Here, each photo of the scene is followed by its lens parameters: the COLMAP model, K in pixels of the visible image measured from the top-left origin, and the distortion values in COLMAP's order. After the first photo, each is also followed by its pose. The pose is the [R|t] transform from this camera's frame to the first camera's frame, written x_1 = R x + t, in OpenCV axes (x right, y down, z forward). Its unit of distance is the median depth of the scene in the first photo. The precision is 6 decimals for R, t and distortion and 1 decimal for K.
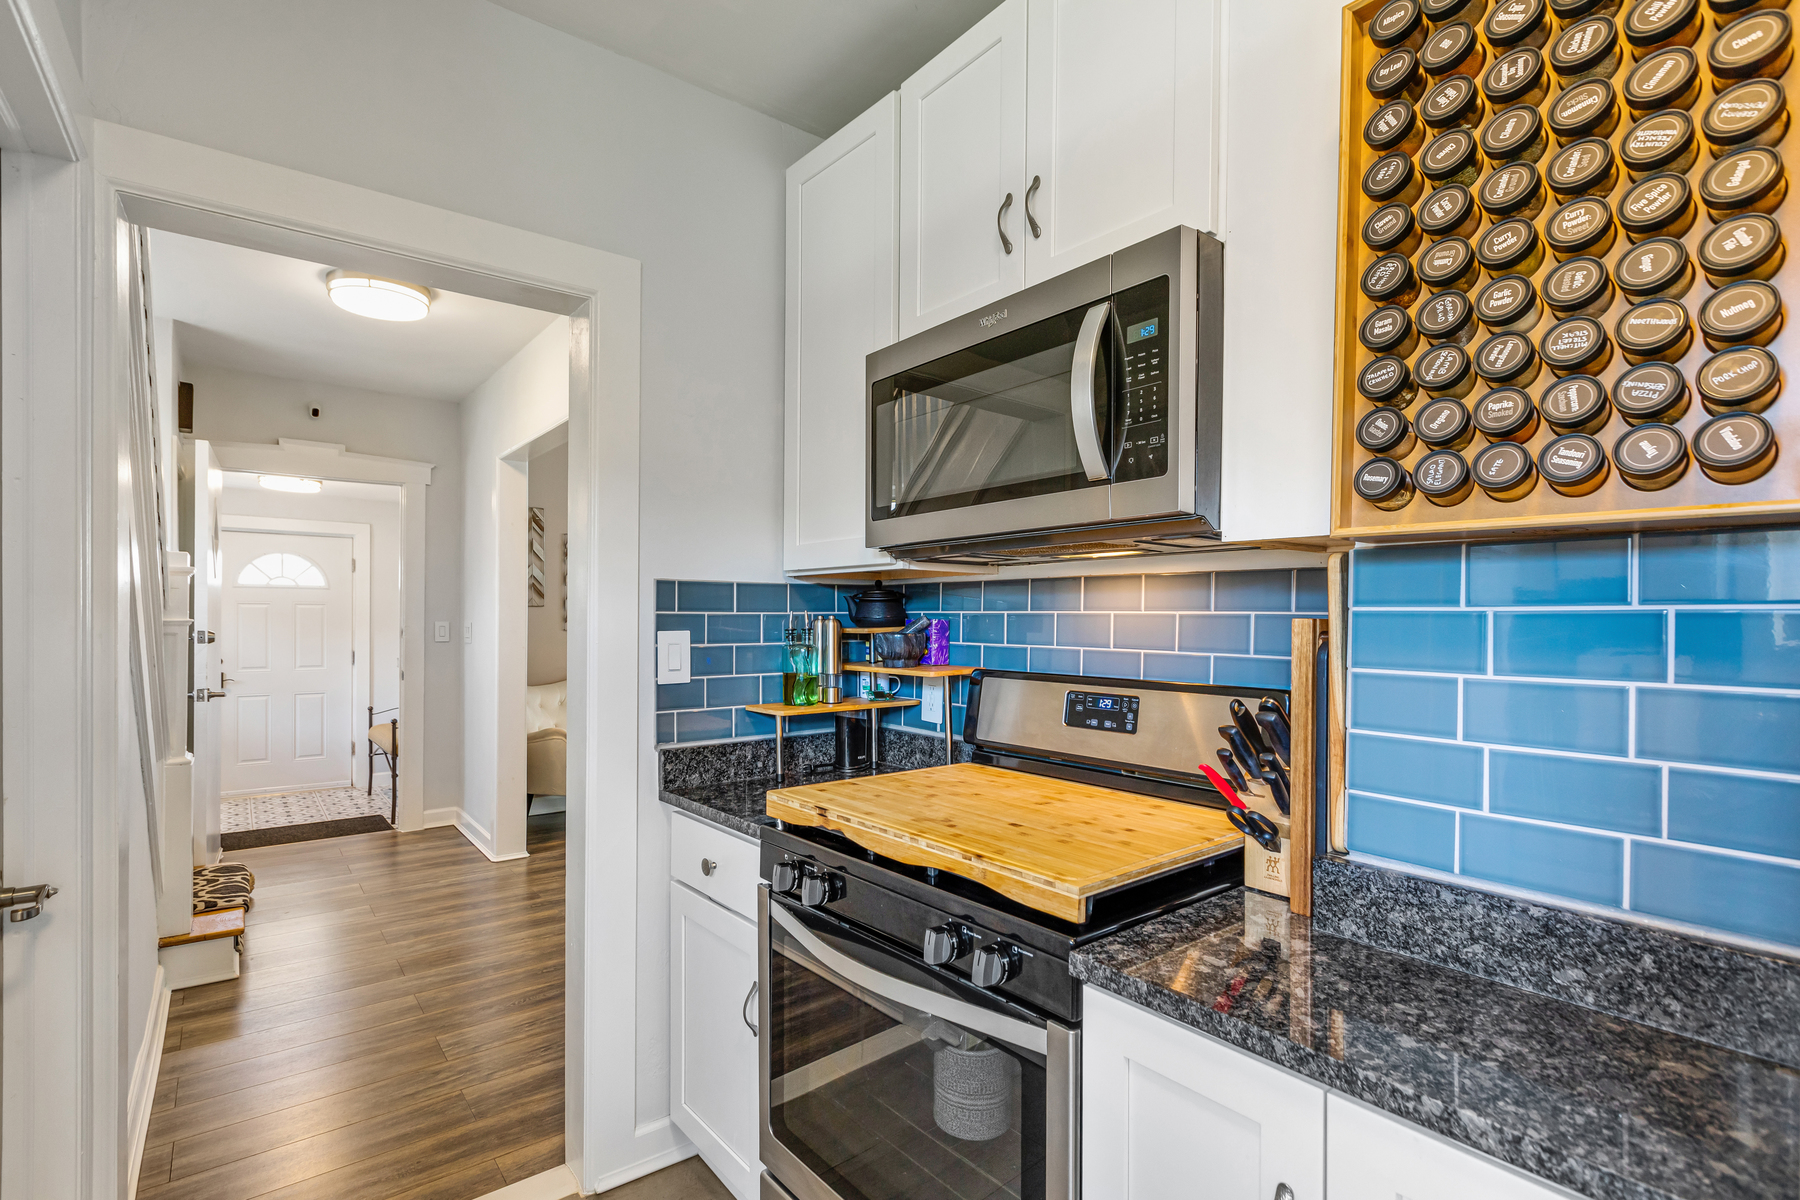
lens RADIAL K [[813.8, 0, 888.1], [0, 813.8, 617.3], [0, 0, 1]] dist [0.000741, -0.001754]
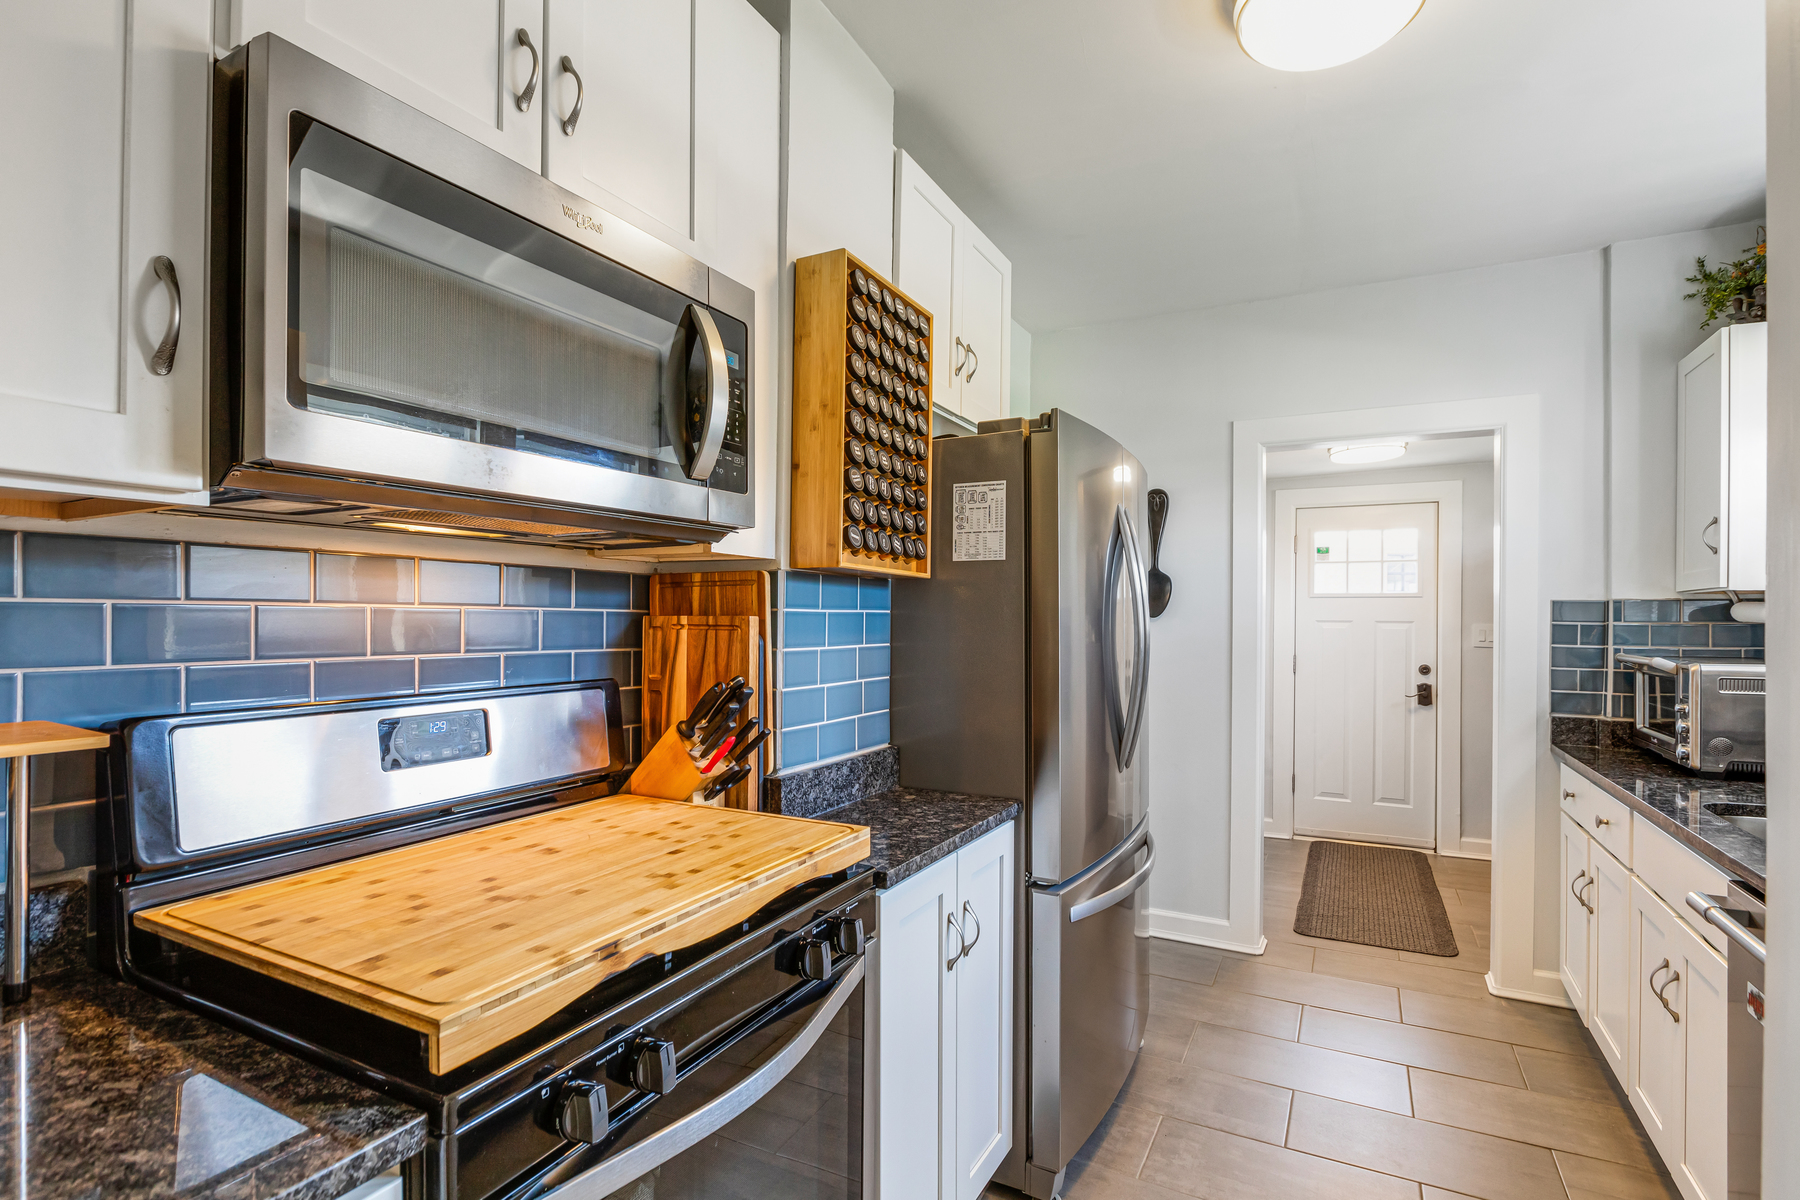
lens RADIAL K [[813.8, 0, 907.9], [0, 813.8, 616.5], [0, 0, 1]] dist [0.000741, -0.001754]
pose [[-0.375137, -0.005050, 0.926956, -0.504378], [-0.006531, 0.999975, 0.002804, -0.001749], [-0.926946, -0.005002, -0.375160, 0.739263]]
